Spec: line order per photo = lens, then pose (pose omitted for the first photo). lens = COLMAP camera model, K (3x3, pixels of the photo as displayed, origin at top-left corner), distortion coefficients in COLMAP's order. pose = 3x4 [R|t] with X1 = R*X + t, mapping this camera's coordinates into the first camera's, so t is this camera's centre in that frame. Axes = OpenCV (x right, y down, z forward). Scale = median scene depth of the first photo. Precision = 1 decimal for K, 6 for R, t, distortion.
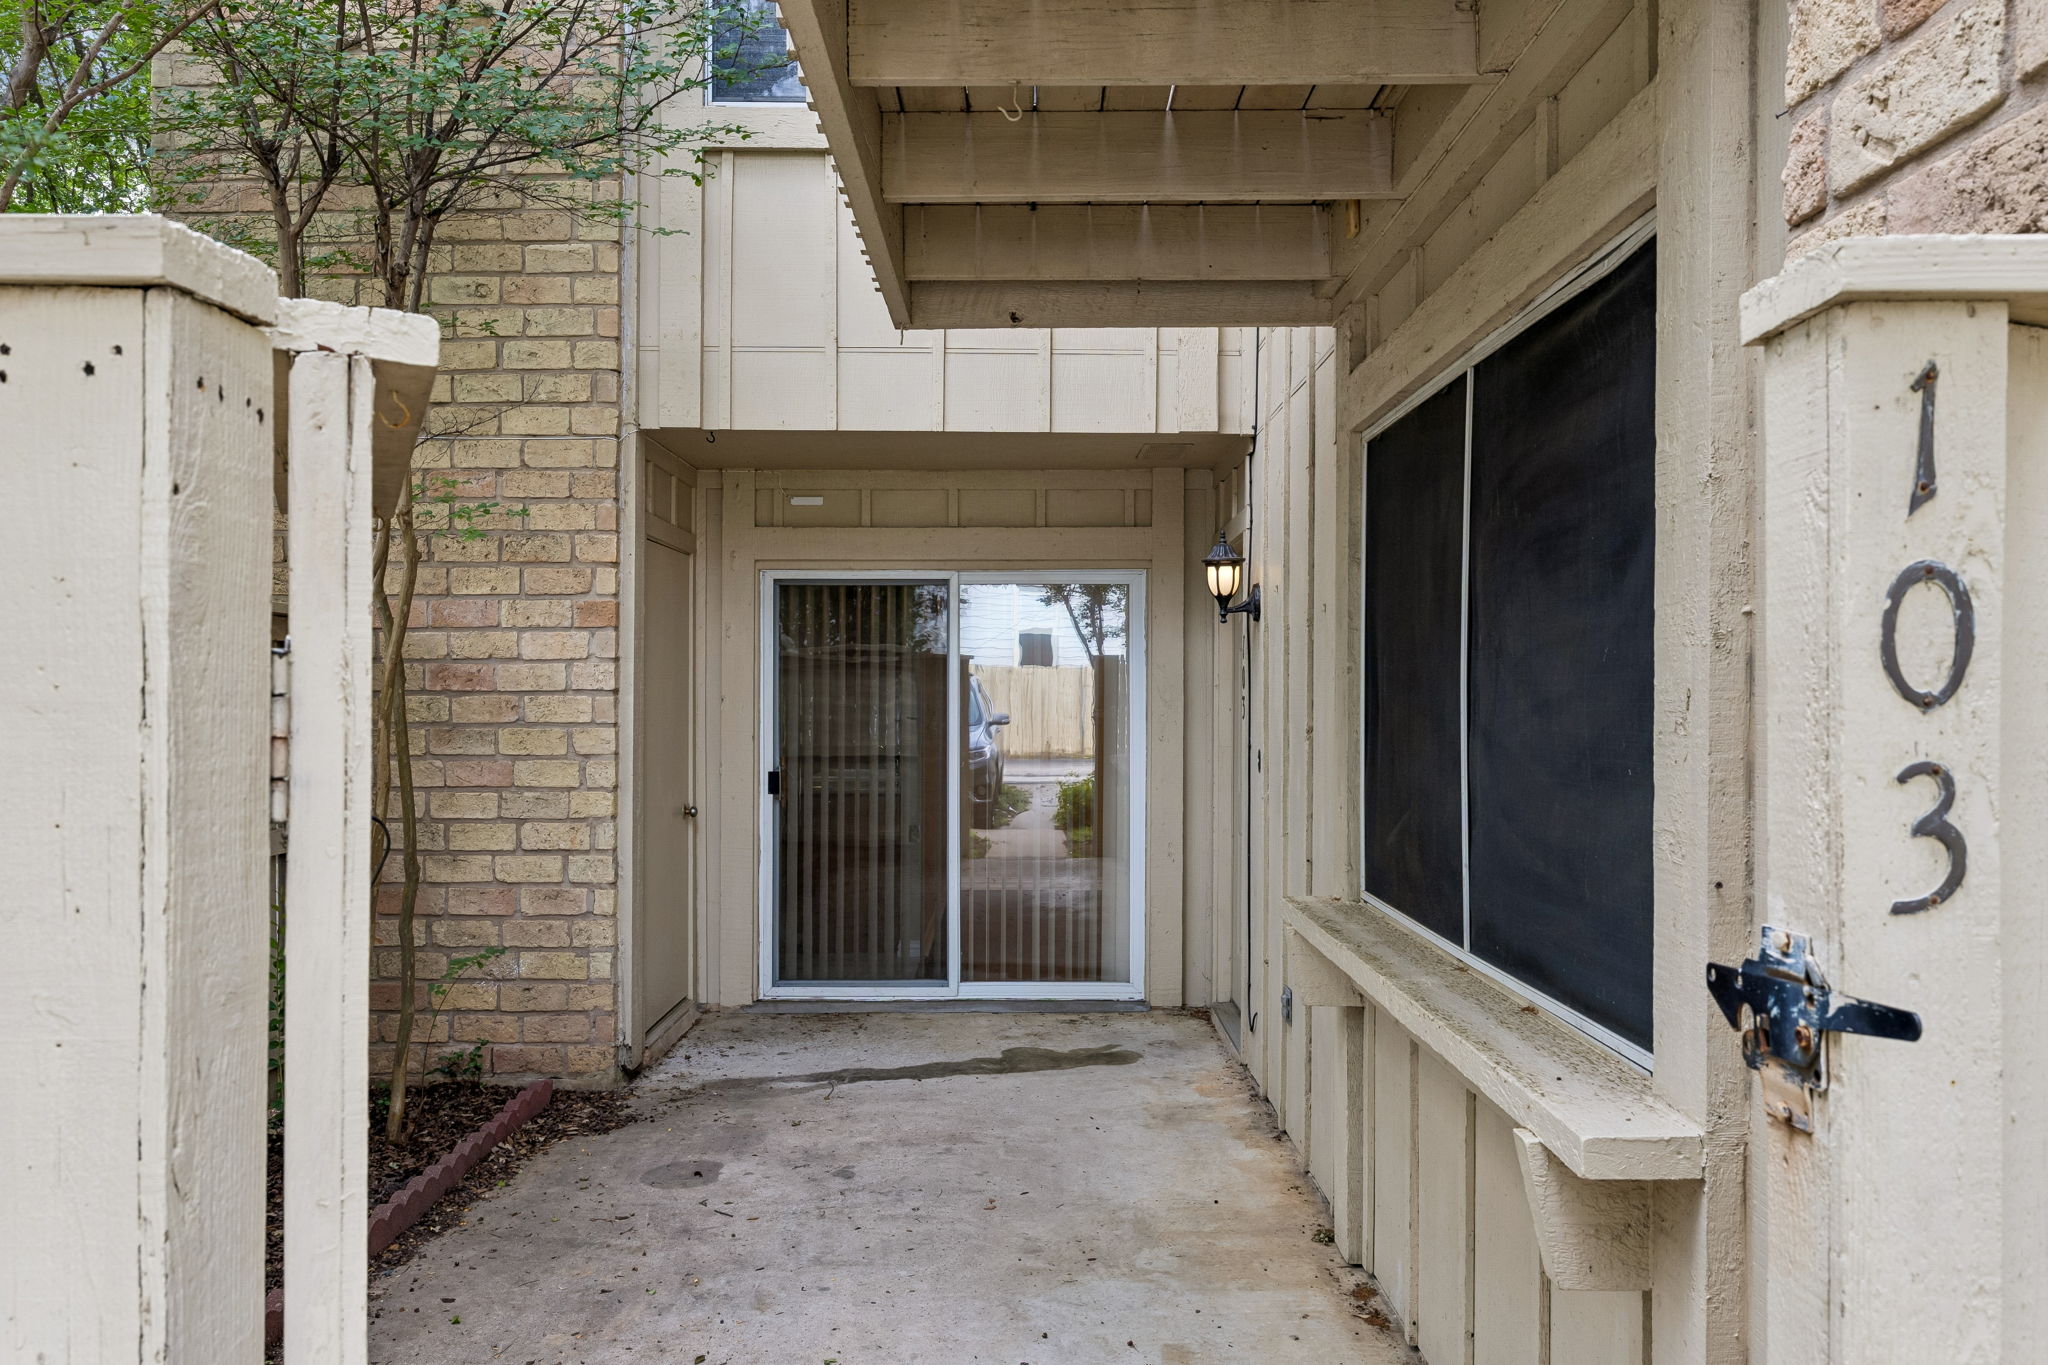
lens RADIAL K [[1524.9, 0, 1021.4], [0, 1524.9, 685.1], [0, 0, 1]] dist [-0.001211, -0.001743]
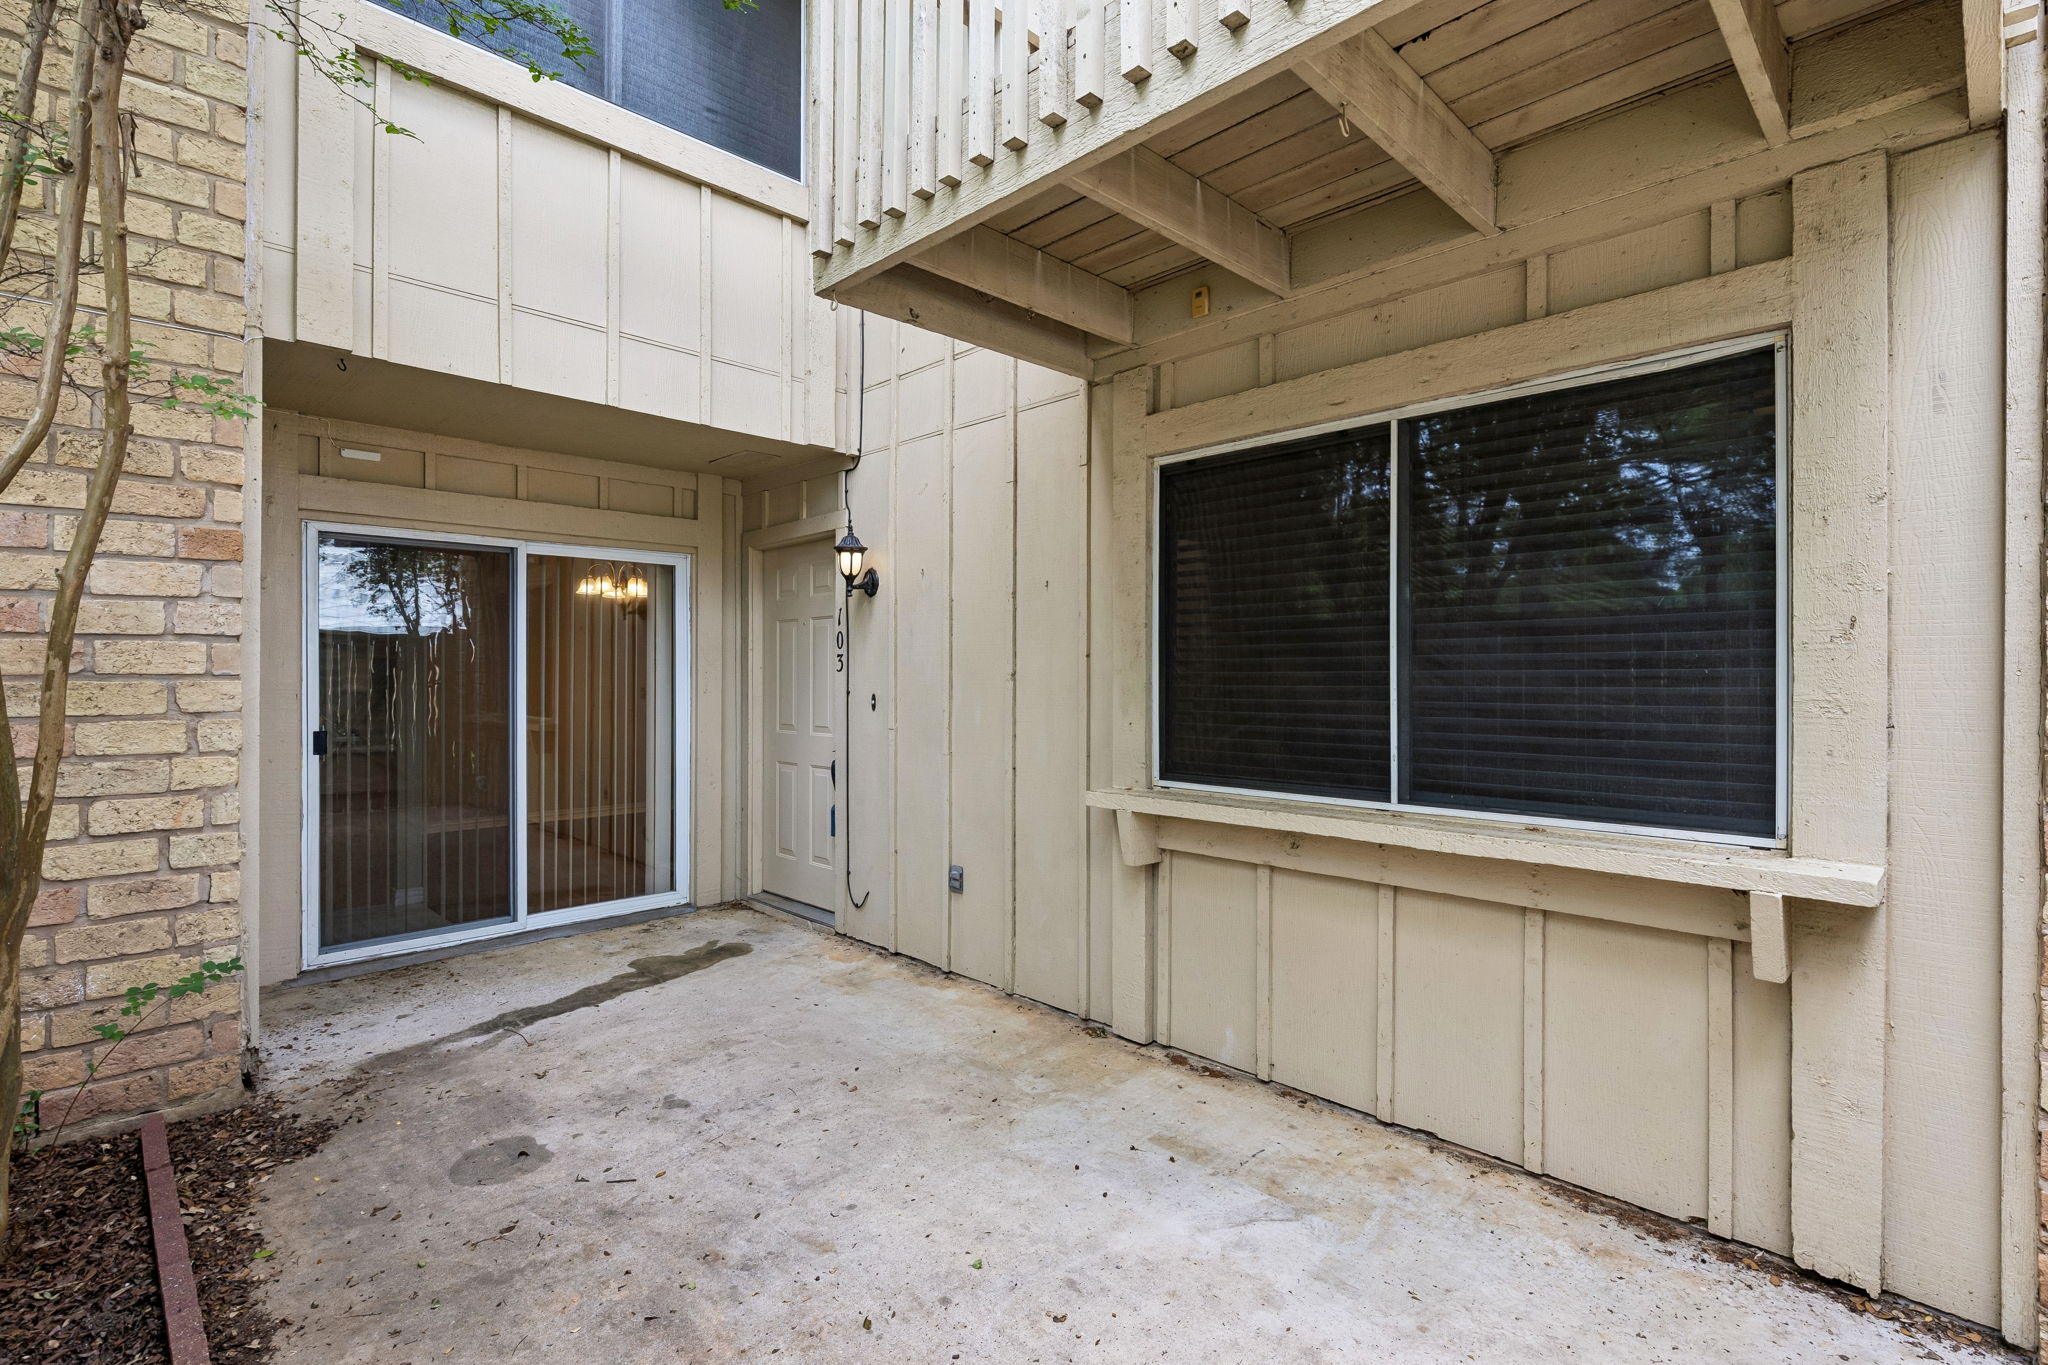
lens RADIAL K [[967.7, 0, 1025.3], [0, 967.7, 677.3], [0, 0, 1]] dist [-0.001318, -0.000339]
pose [[0.701565, -0.002859, 0.712600, -0.344144], [-0.001014, 0.999987, 0.005010, 0.023245], [-0.712605, -0.004237, 0.701553, 0.308548]]
